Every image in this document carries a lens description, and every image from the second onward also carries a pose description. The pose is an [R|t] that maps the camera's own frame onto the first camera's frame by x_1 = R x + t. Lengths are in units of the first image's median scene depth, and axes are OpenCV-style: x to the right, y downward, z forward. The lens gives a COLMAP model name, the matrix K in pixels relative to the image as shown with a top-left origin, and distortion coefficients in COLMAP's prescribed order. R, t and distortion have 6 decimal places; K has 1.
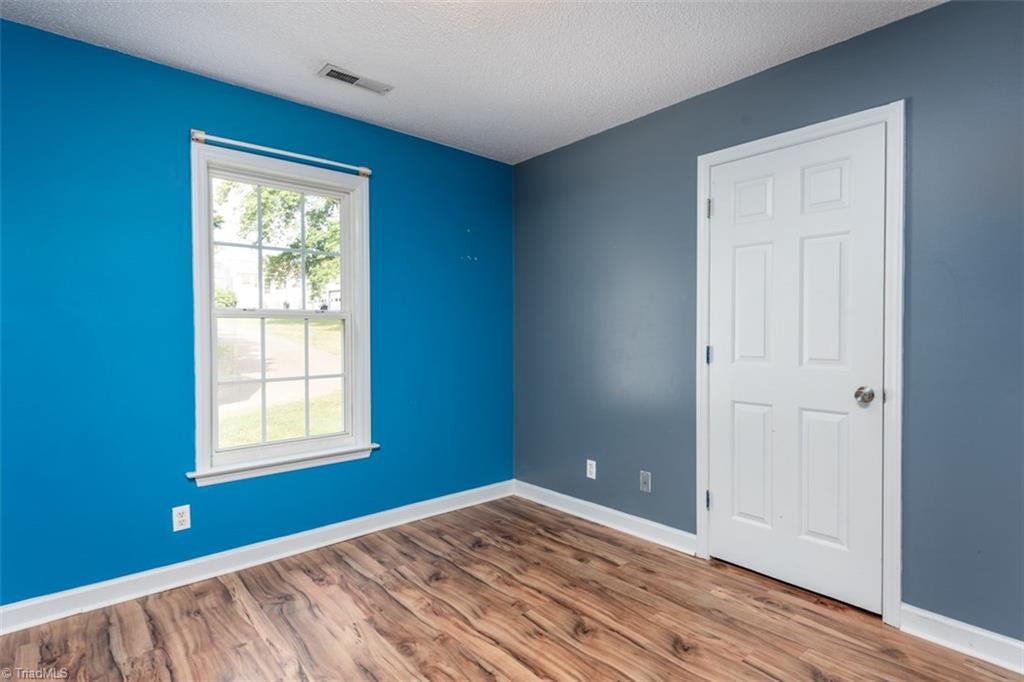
lens RADIAL K [[532.1, 0, 512.0], [0, 532.1, 341.0], [0, 0, 1]] dist [0.003259, 0.000261]
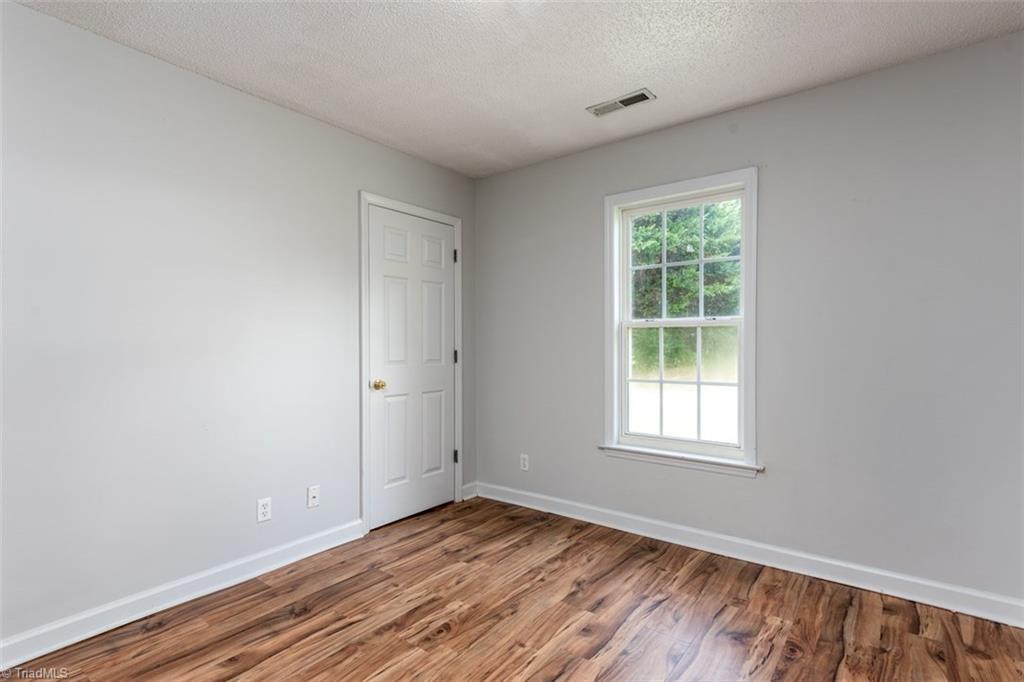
lens RADIAL K [[492.8, 0, 512.0], [0, 492.8, 341.0], [0, 0, 1]] dist [0.011779, -0.000795]
pose [[0.201913, -0.001266, -0.979403, 0.143362], [-0.010746, 0.999936, -0.003508, -0.002083], [0.979344, 0.011233, 0.201887, 0.129130]]
